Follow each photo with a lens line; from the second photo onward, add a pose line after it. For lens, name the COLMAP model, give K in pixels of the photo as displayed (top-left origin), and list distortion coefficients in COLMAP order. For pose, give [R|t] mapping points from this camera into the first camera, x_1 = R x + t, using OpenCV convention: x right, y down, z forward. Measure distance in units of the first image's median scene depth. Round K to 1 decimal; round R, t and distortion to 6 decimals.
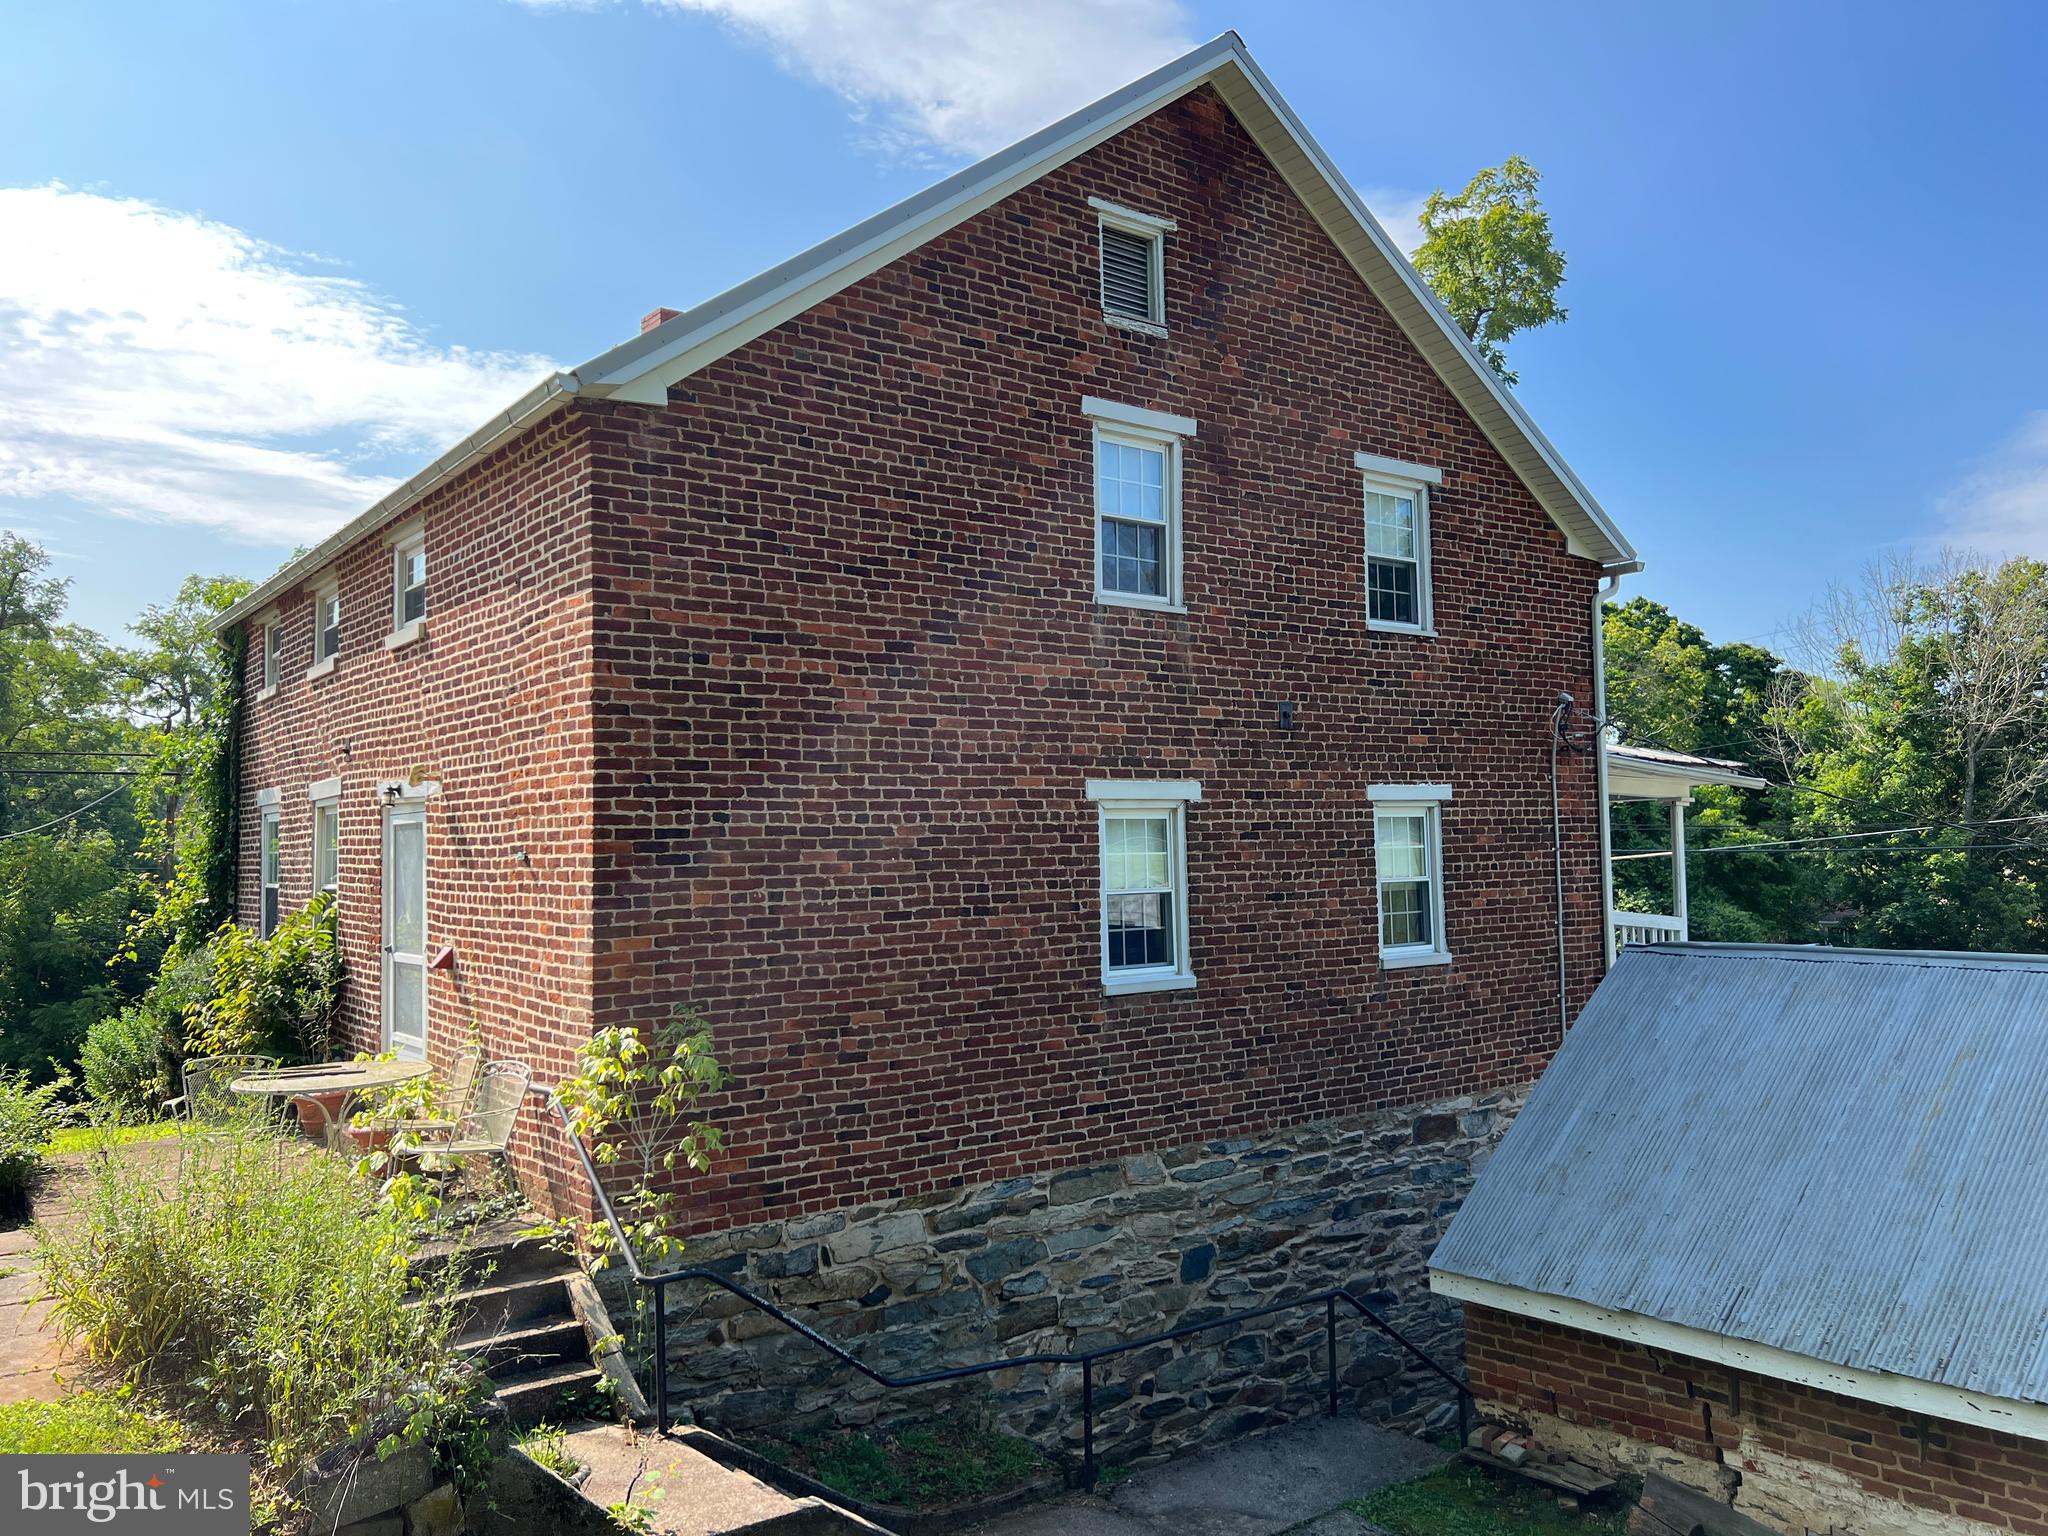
lens RADIAL K [[1542.6, 0, 1027.8], [0, 1542.6, 774.4], [0, 0, 1]] dist [0.045969, -0.042290]
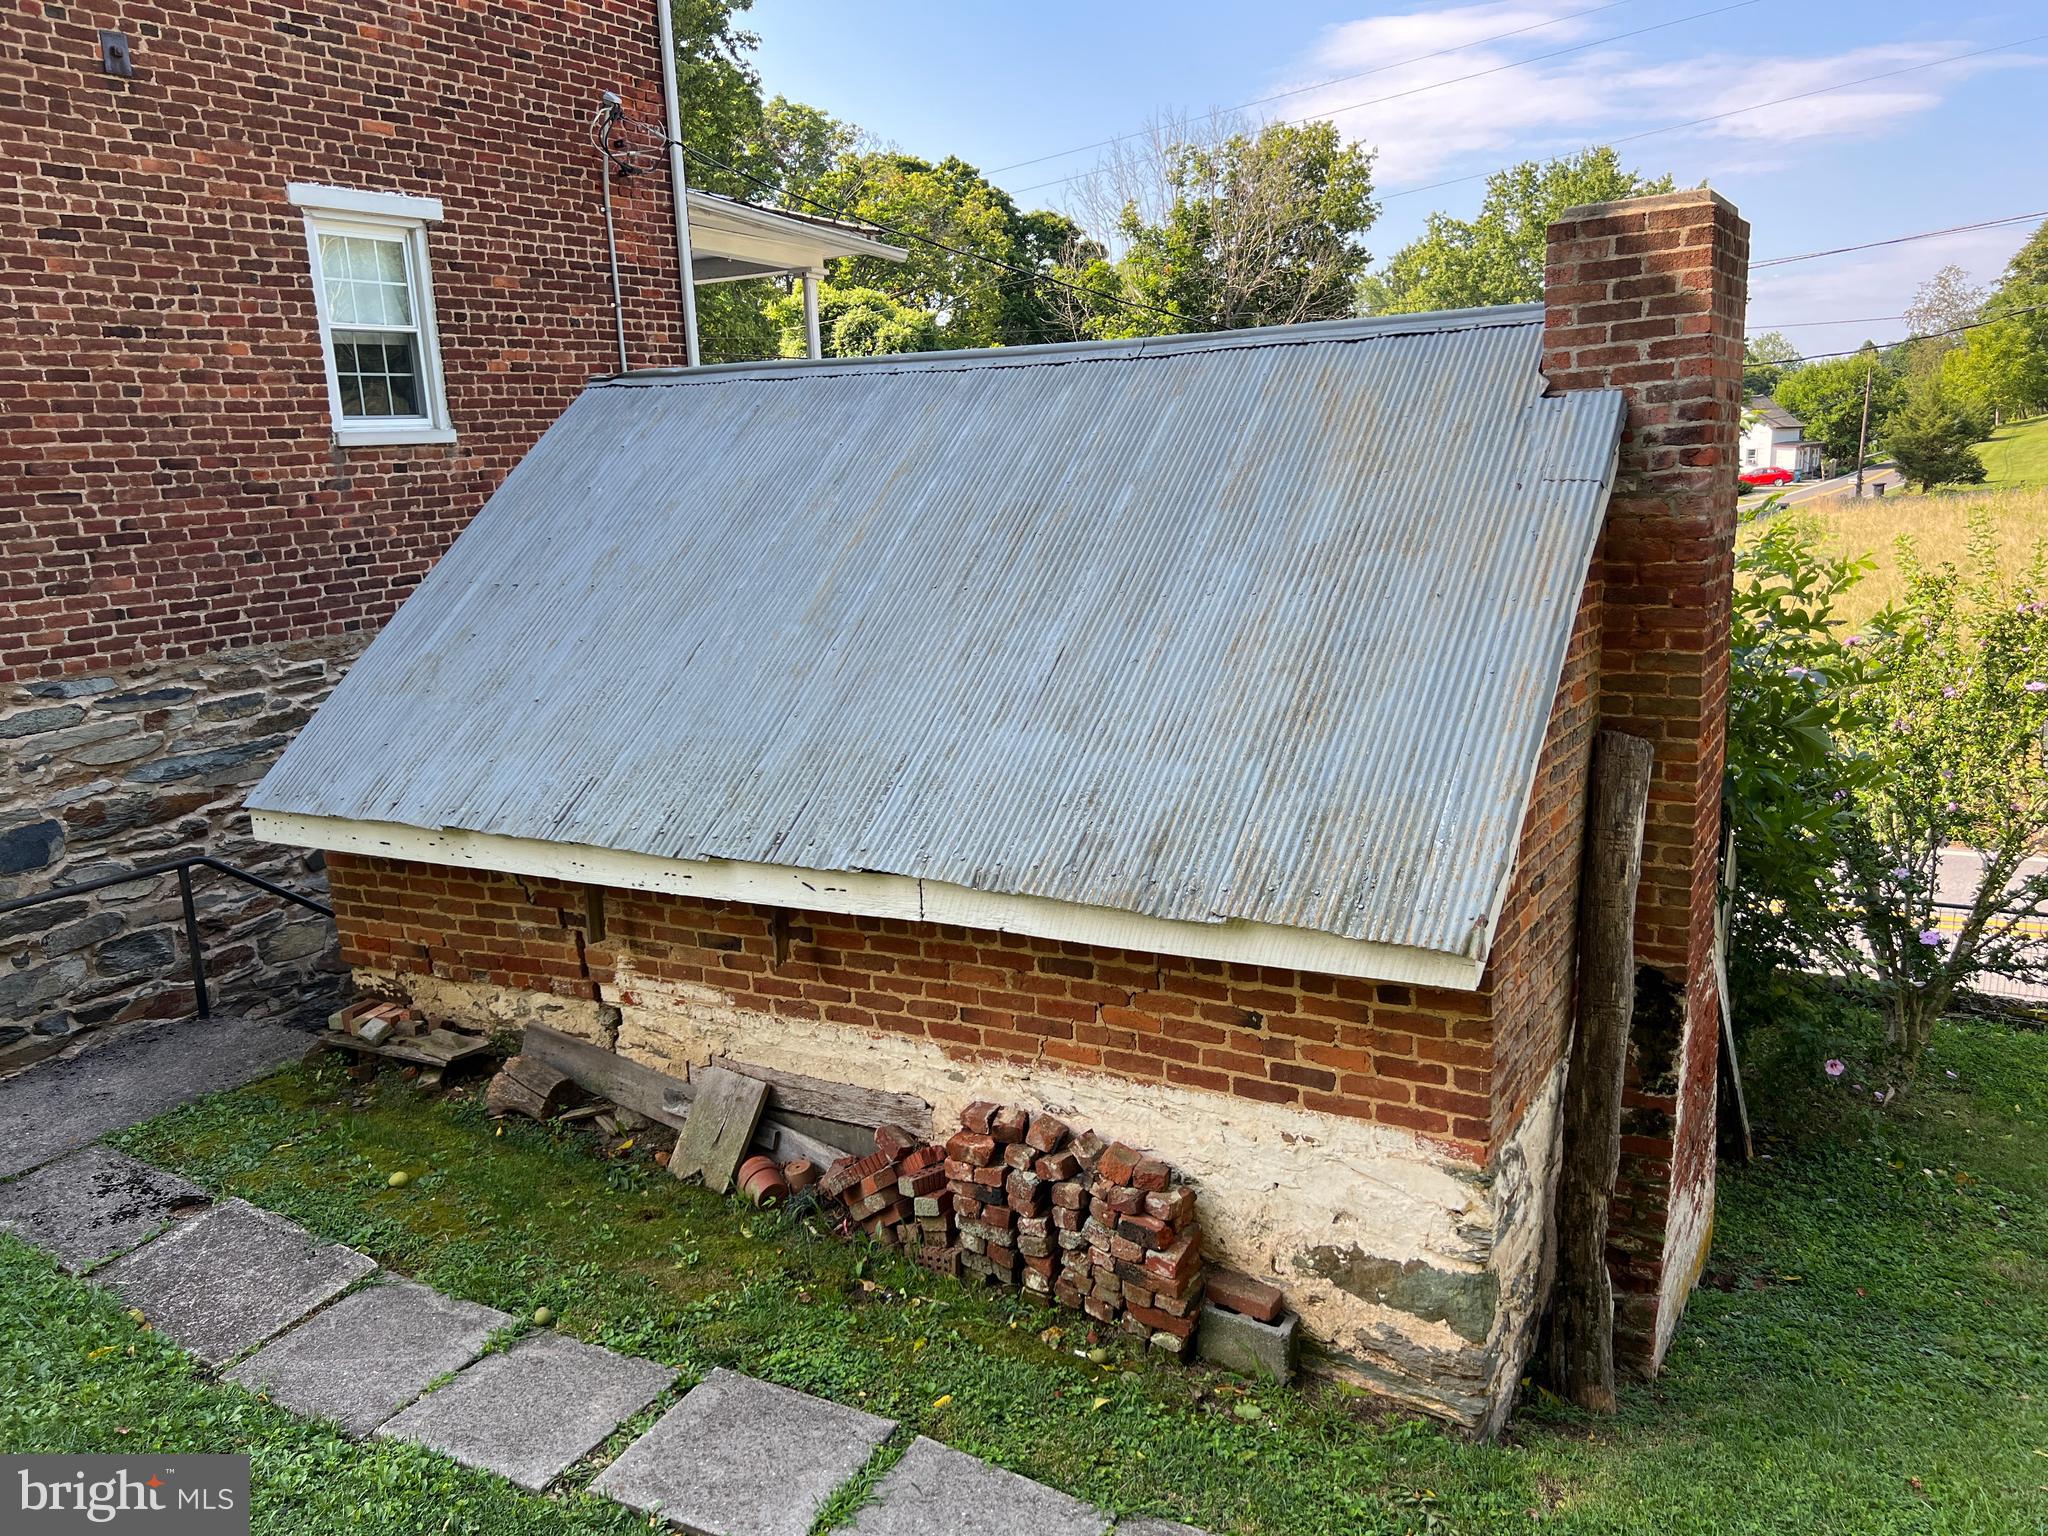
lens RADIAL K [[1542.6, 0, 1027.8], [0, 1542.6, 774.4], [0, 0, 1]] dist [0.045969, -0.042290]
pose [[0.923527, -0.097430, 0.370951, 0.257392], [0.001254, 0.967957, 0.251112, 0.096876], [-0.383530, -0.231444, 0.894057, 0.177311]]
